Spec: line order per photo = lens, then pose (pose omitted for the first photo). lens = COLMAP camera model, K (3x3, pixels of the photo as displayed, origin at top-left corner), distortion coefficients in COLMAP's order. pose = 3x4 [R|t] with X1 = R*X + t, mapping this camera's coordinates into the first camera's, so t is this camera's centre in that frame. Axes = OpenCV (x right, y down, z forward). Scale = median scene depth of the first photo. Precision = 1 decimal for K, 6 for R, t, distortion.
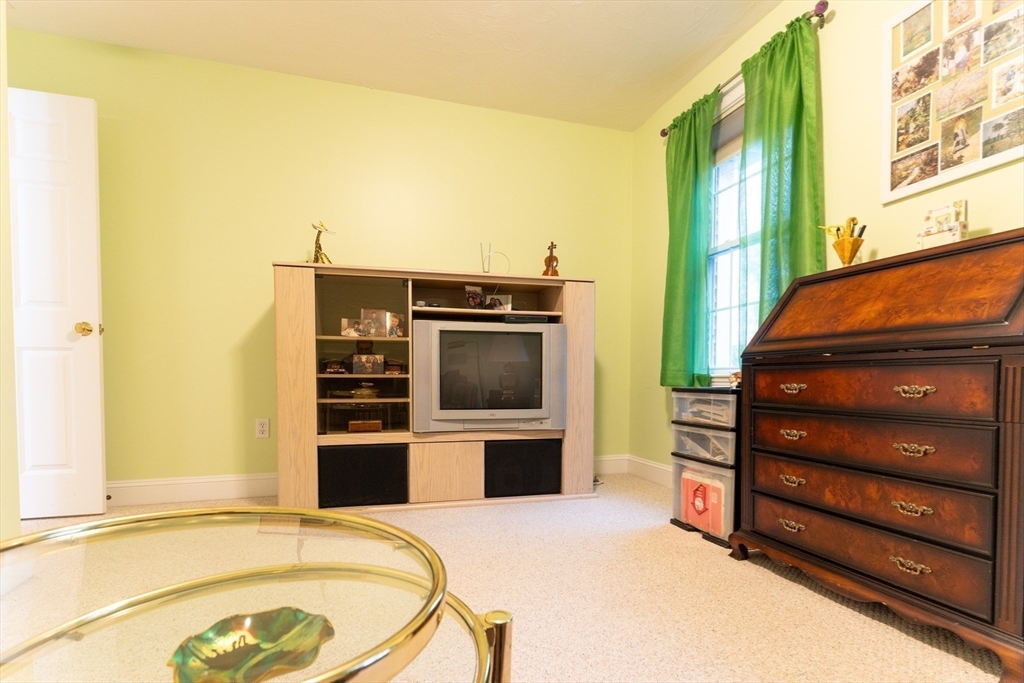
lens RADIAL K [[493.2, 0, 492.9], [0, 493.2, 394.0], [0, 0, 1]] dist [0.003218, -0.001204]
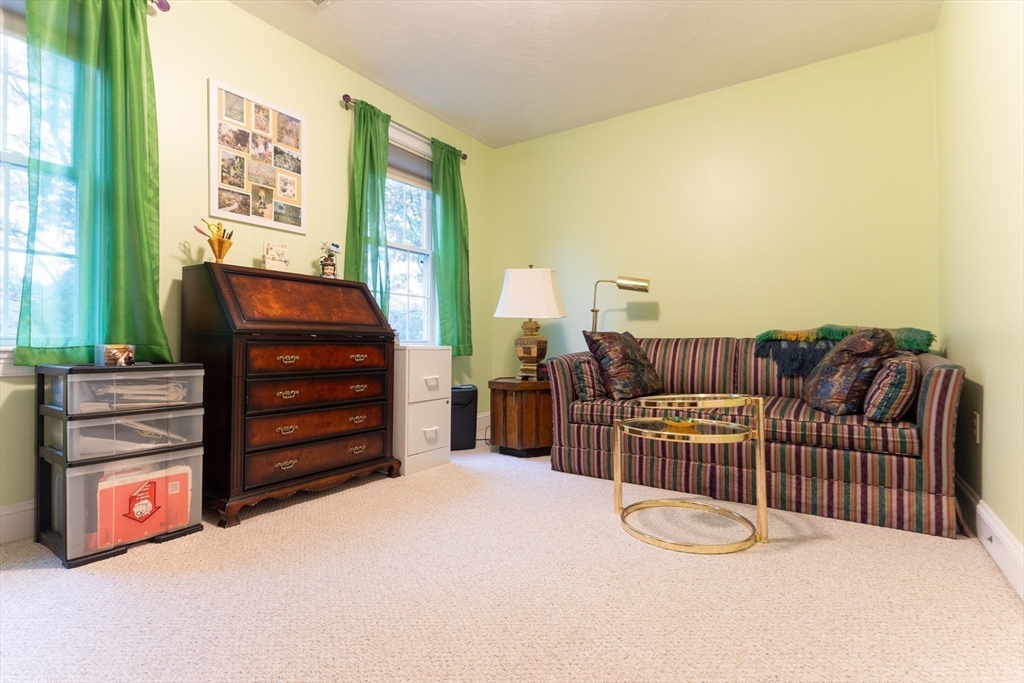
lens RADIAL K [[493.2, 0, 510.9], [0, 493.2, 342.0], [0, 0, 1]] dist [0.003218, -0.001204]
pose [[-0.639052, 0.002951, 0.769158, -0.759451], [0.023894, 0.999586, 0.016017, -0.062097], [-0.768792, 0.028614, -0.638858, 1.340292]]
